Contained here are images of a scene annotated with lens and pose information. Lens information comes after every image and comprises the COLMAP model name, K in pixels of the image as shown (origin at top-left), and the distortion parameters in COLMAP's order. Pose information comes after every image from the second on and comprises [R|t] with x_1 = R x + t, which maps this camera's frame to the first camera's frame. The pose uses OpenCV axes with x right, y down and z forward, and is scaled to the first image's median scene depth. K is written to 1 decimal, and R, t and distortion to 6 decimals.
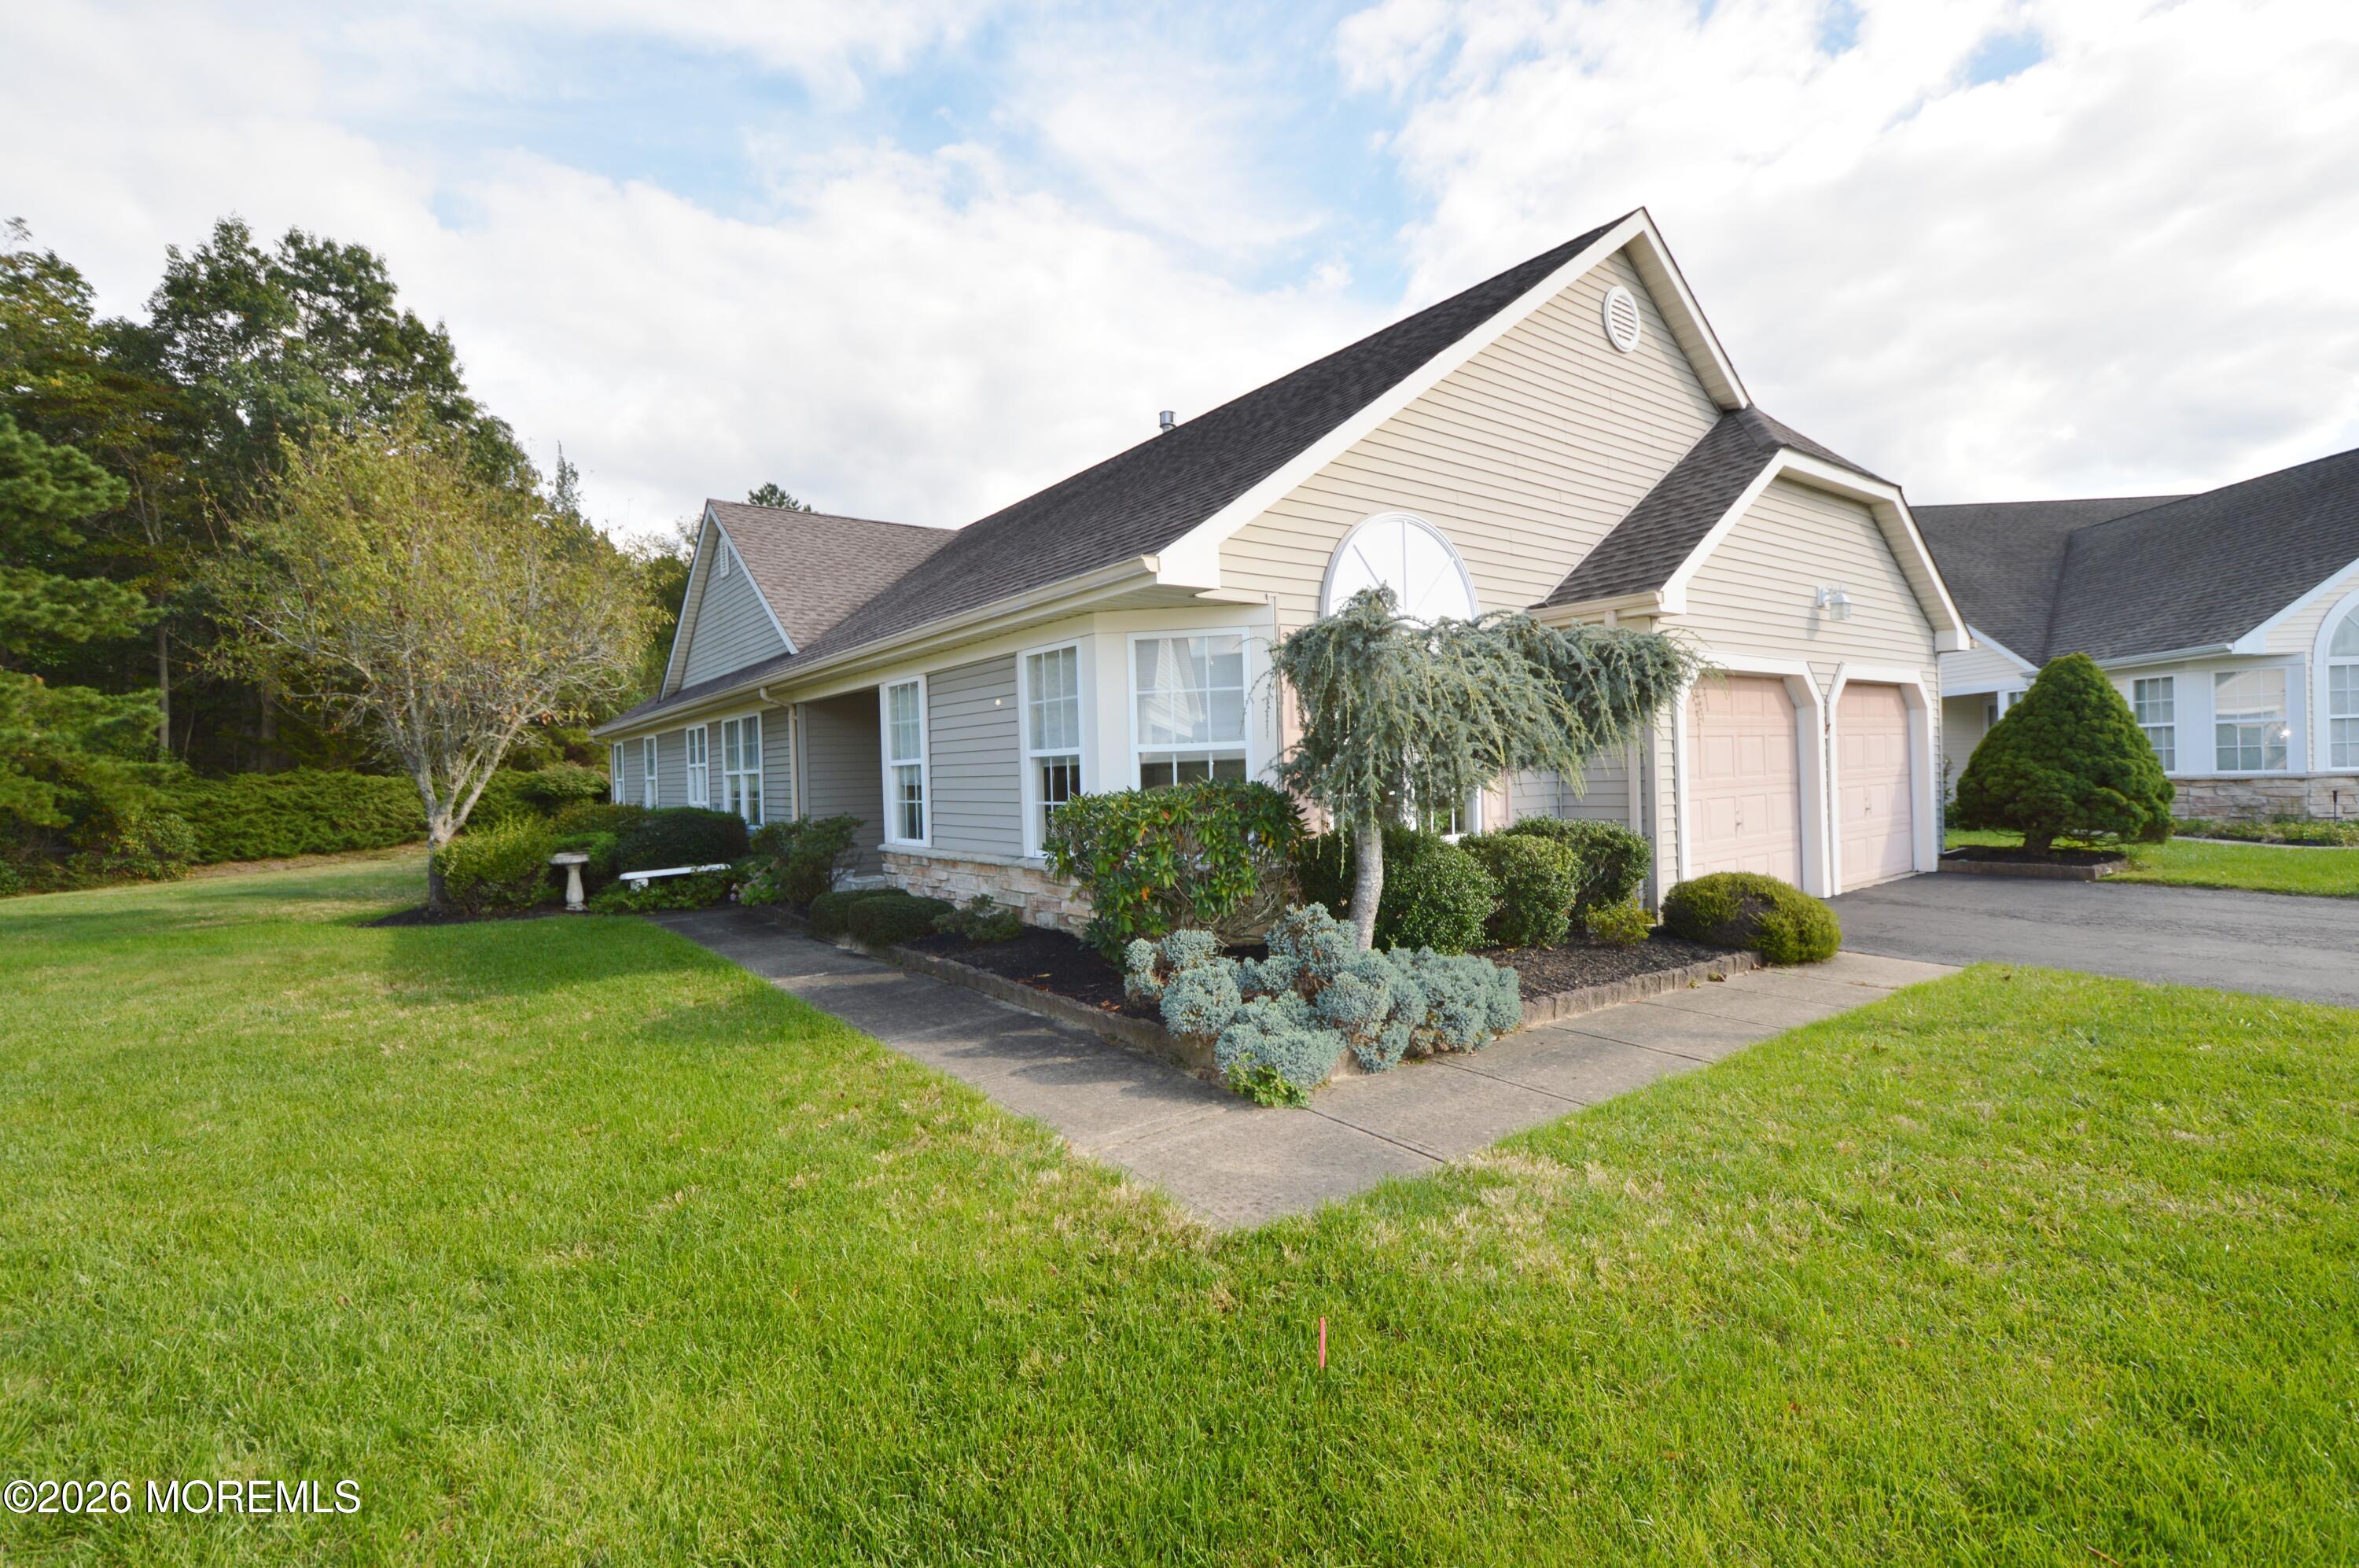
lens RADIAL K [[1018.8, 0, 1181.0], [0, 1018.8, 781.3], [0, 0, 1]] dist [-0.000194, -0.000256]
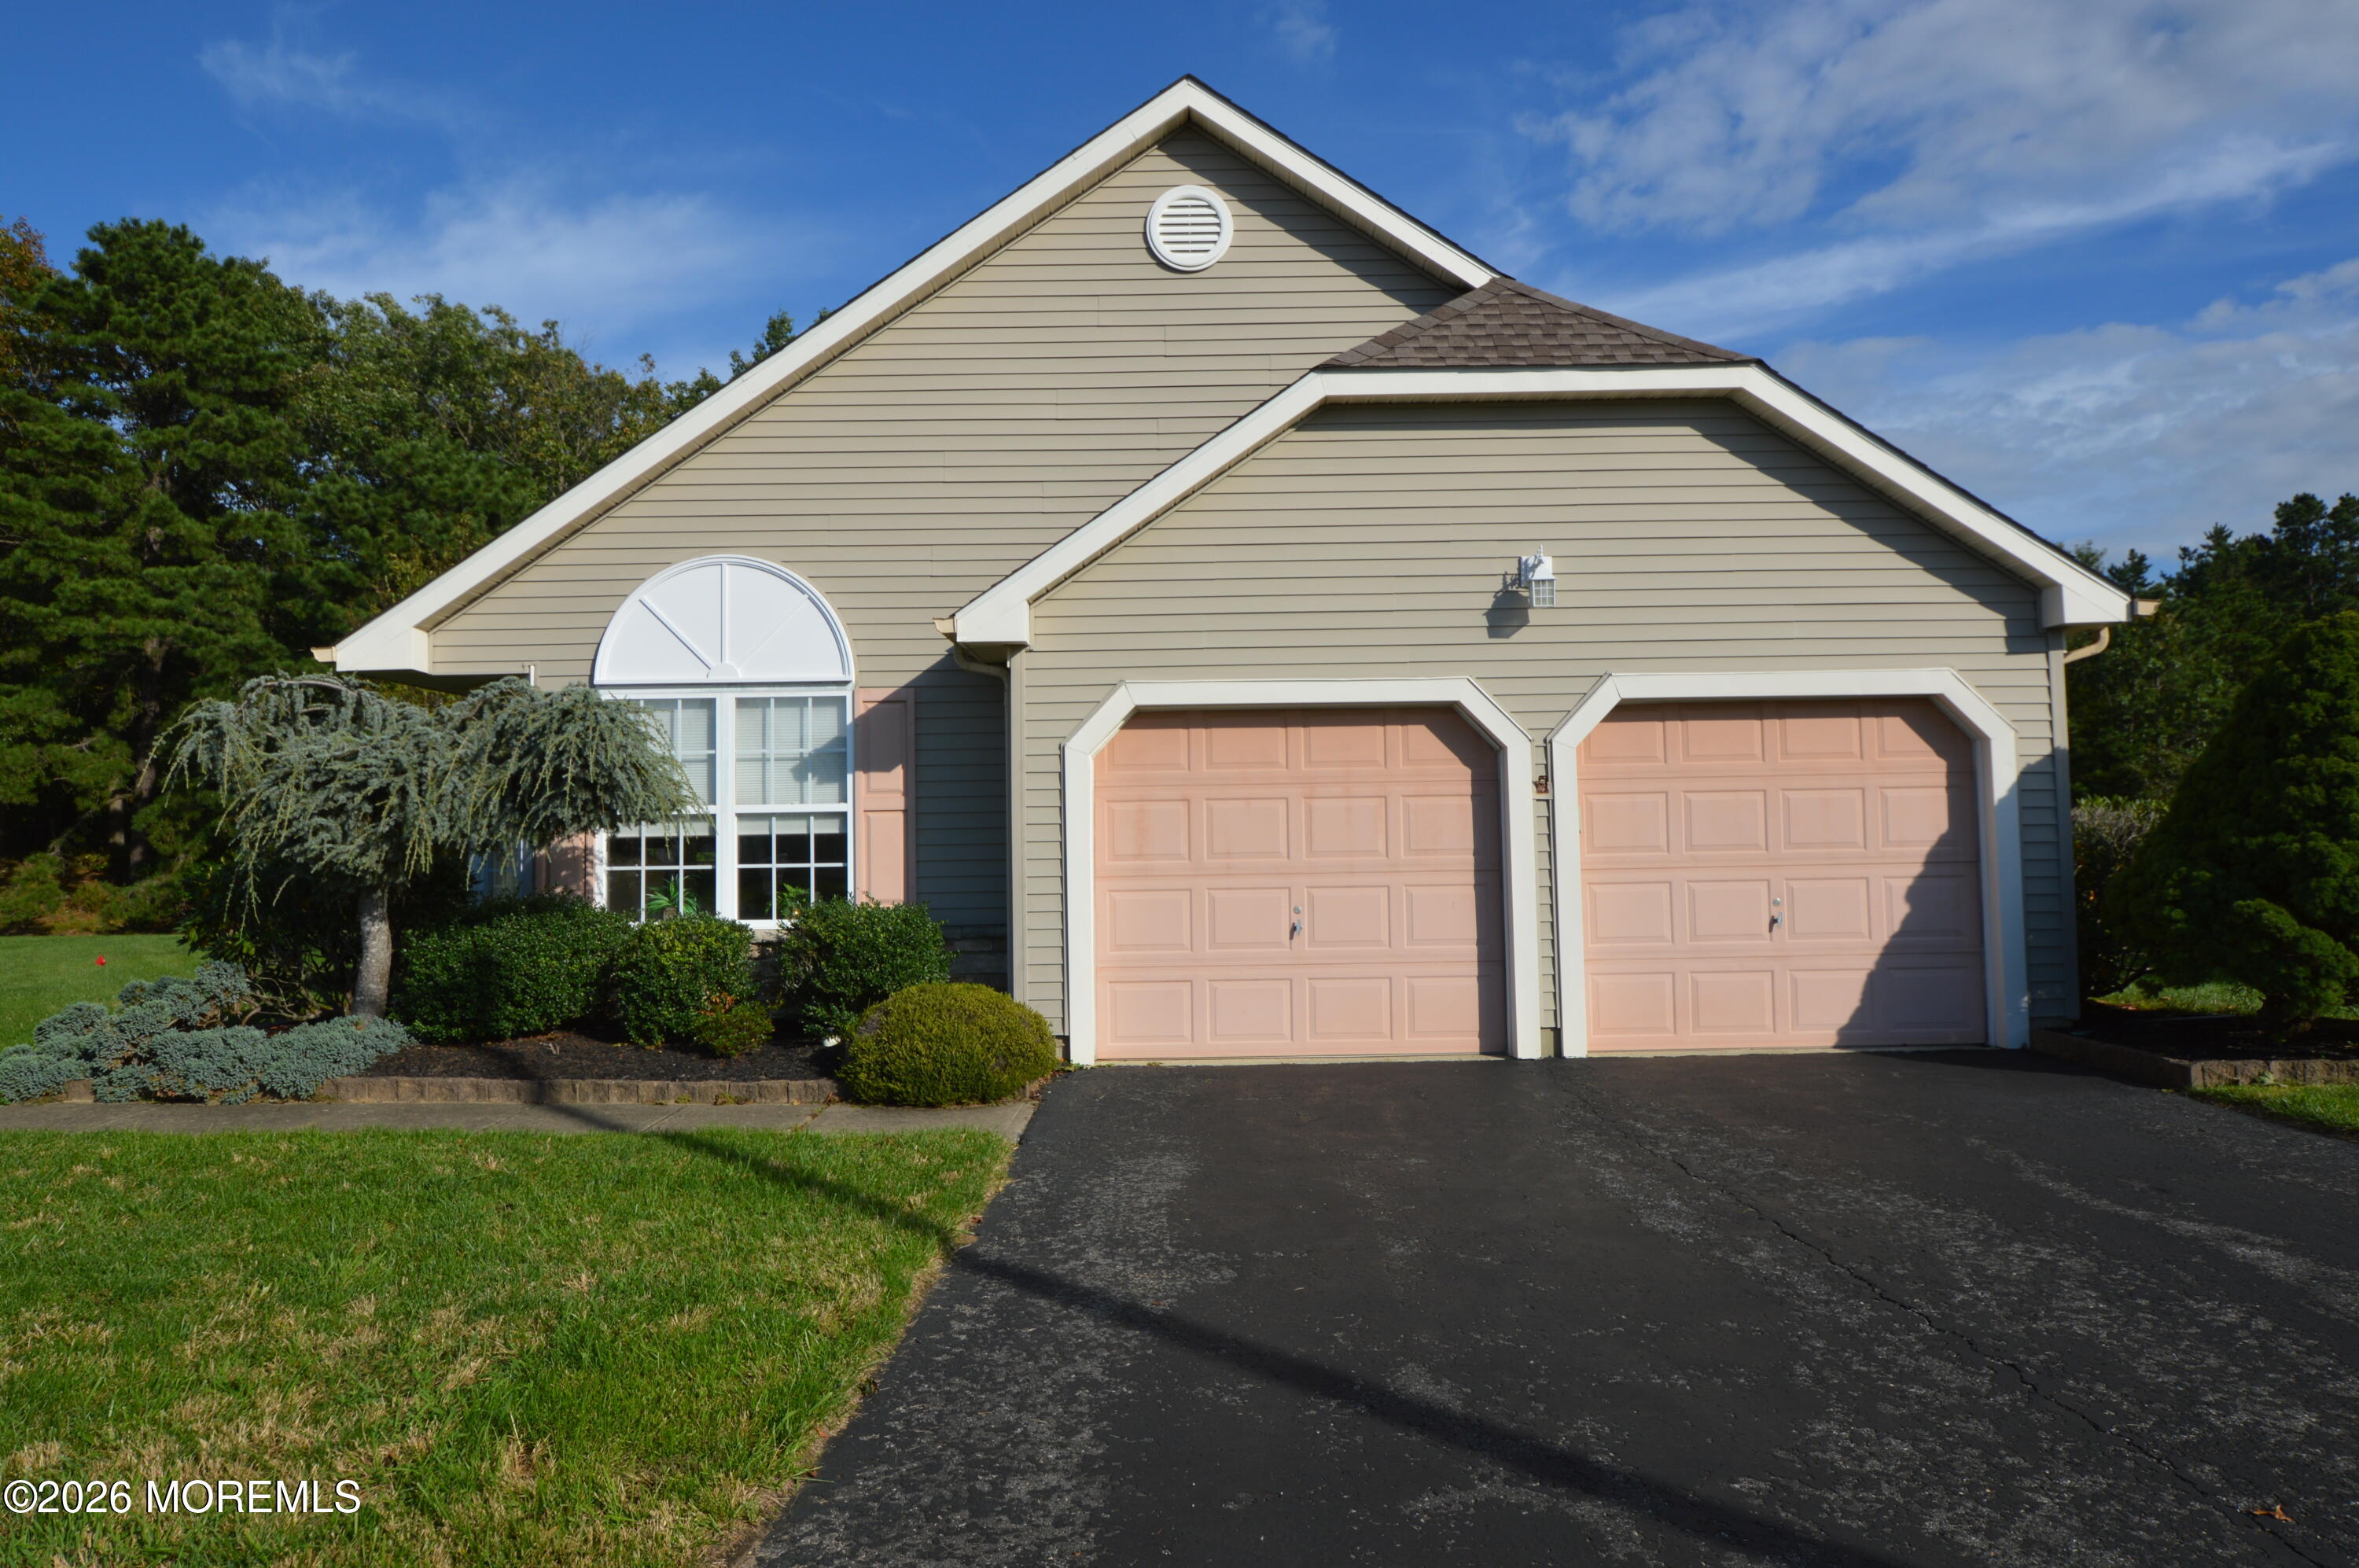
lens RADIAL K [[1383.0, 0, 1176.1], [0, 1383.0, 783.3], [0, 0, 1]] dist [-0.003179, 0.001020]
pose [[0.810739, -0.012444, -0.585275, 0.969672], [-0.015299, 0.998982, -0.042433, -0.014268], [0.585207, 0.043356, 0.809724, 0.205007]]
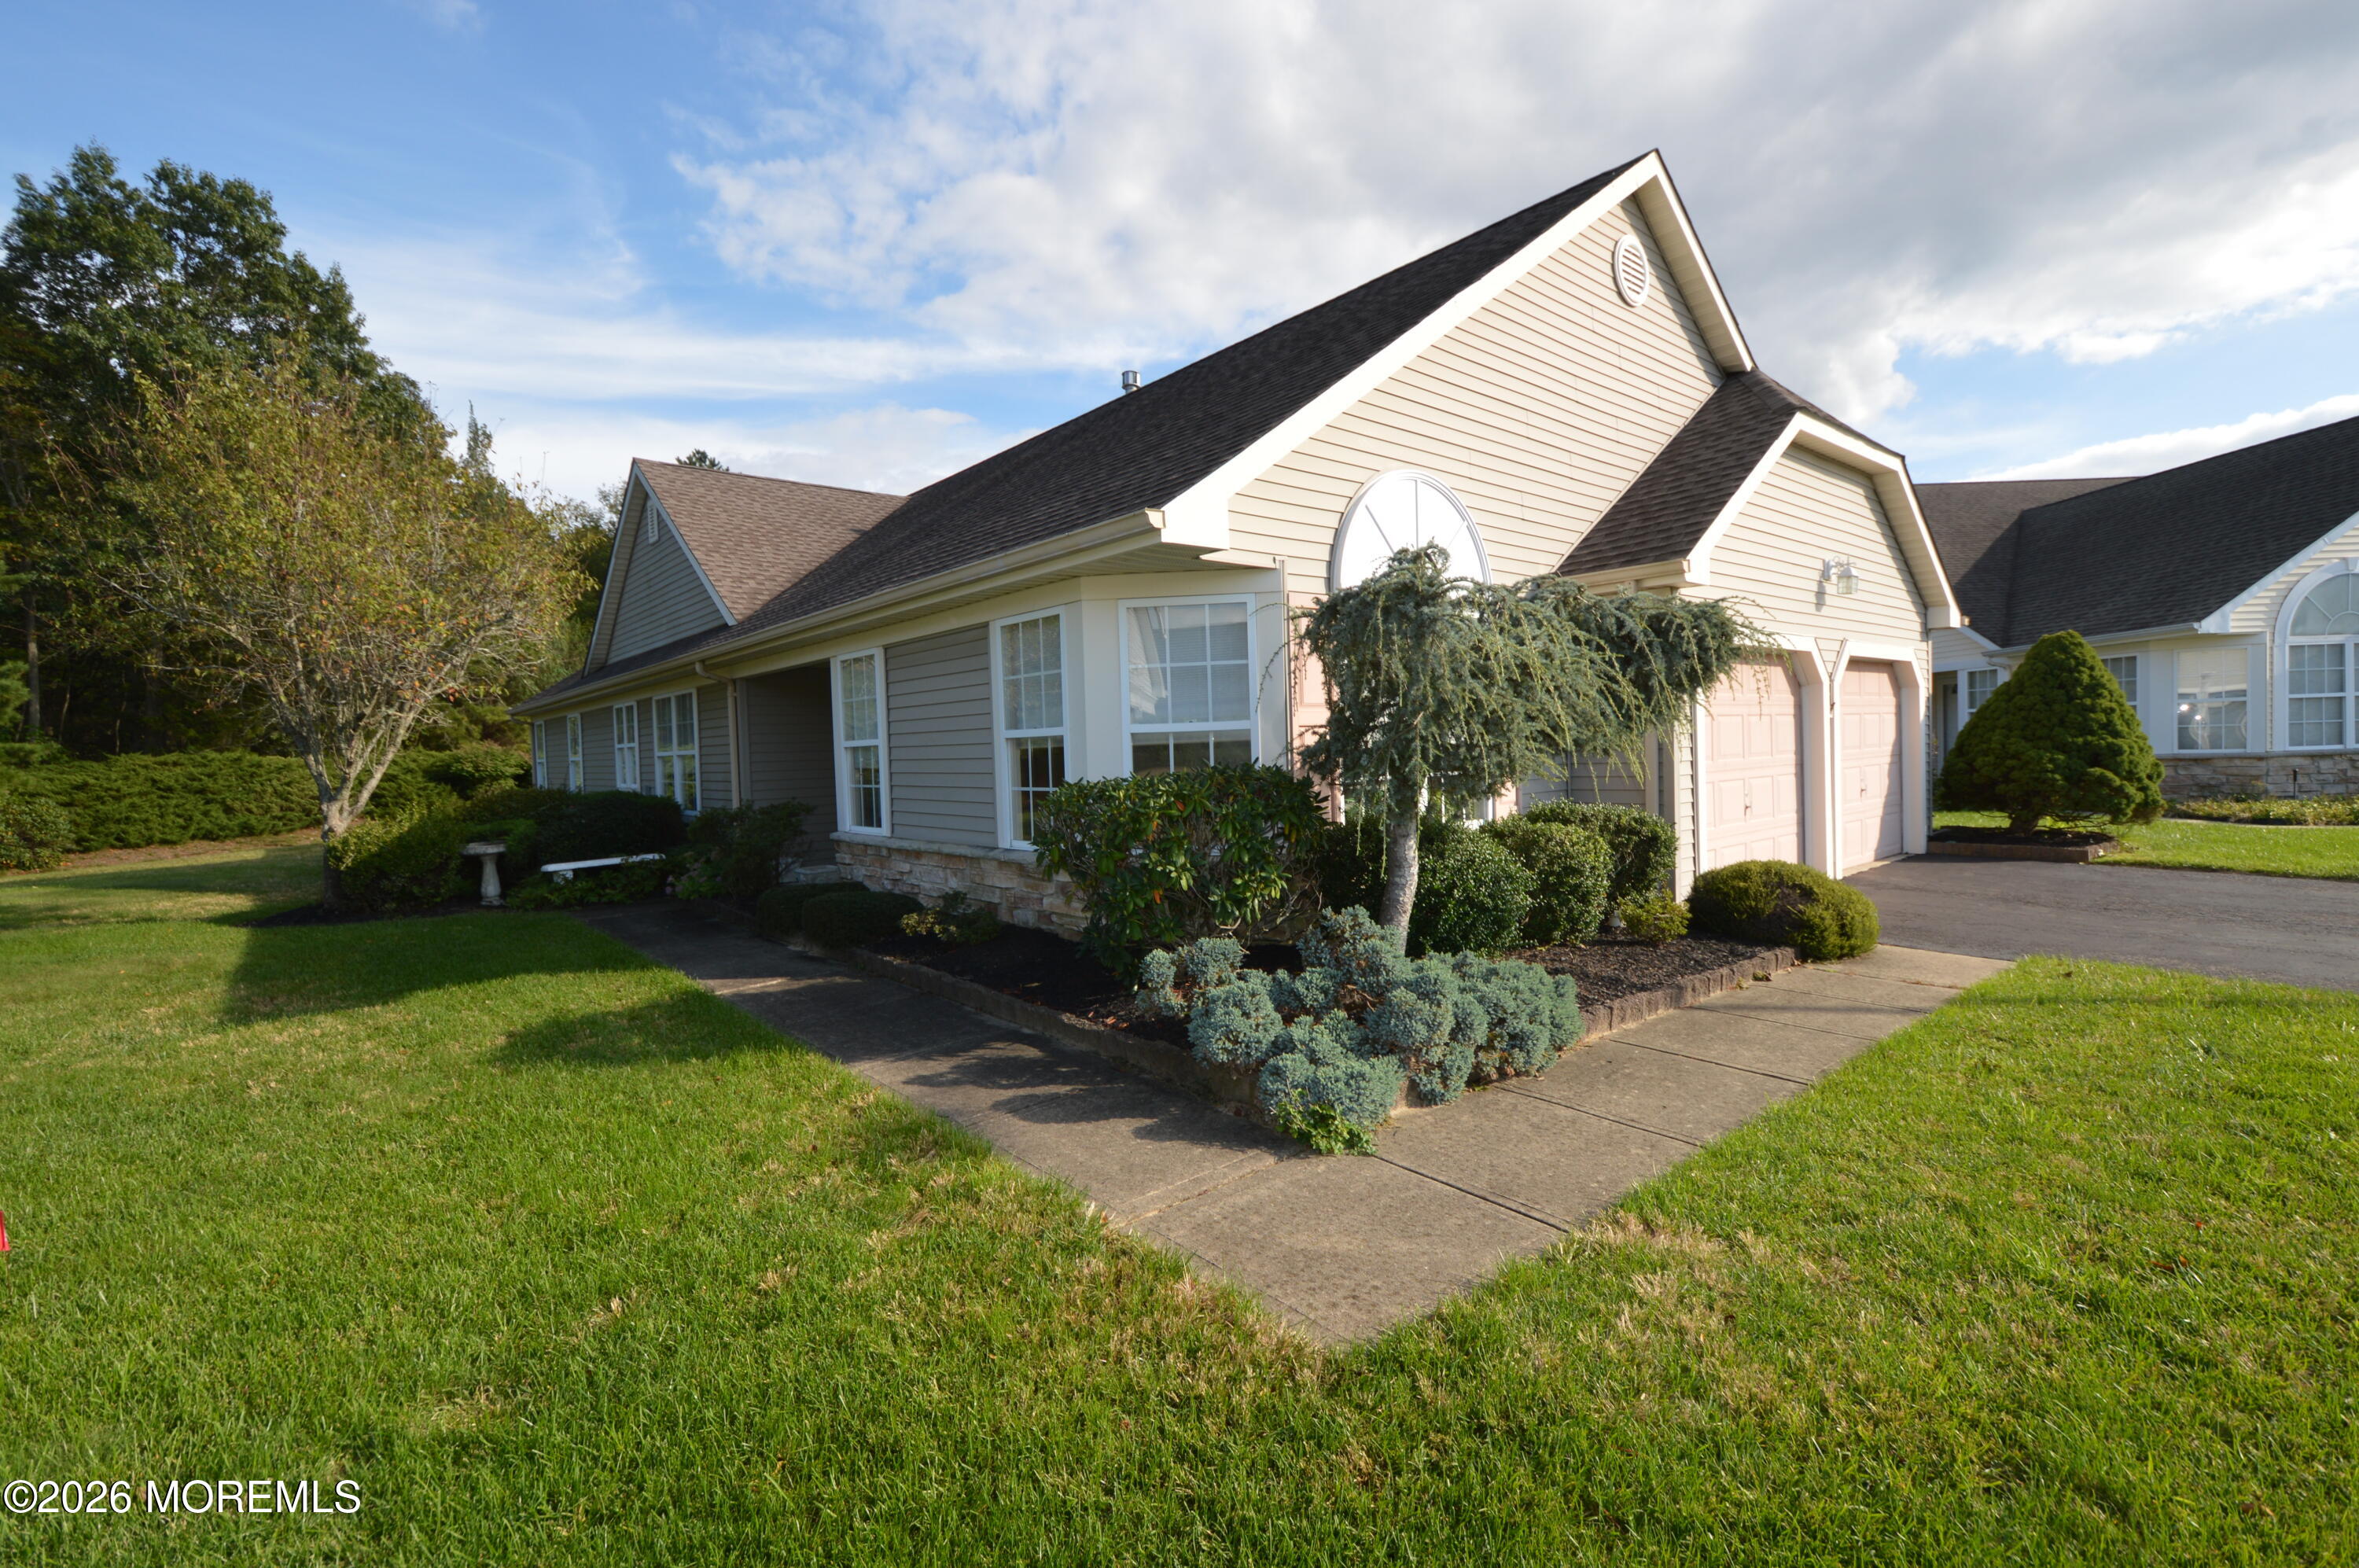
lens RADIAL K [[1022.5, 0, 1179.5], [0, 1022.5, 784.0], [0, 0, 1]] dist [-0.000826, -0.000031]
pose [[0.998574, -0.002952, 0.053304, -0.034145], [0.001681, 0.999714, 0.023871, -0.003537], [-0.053360, -0.023747, 0.998293, 0.068622]]
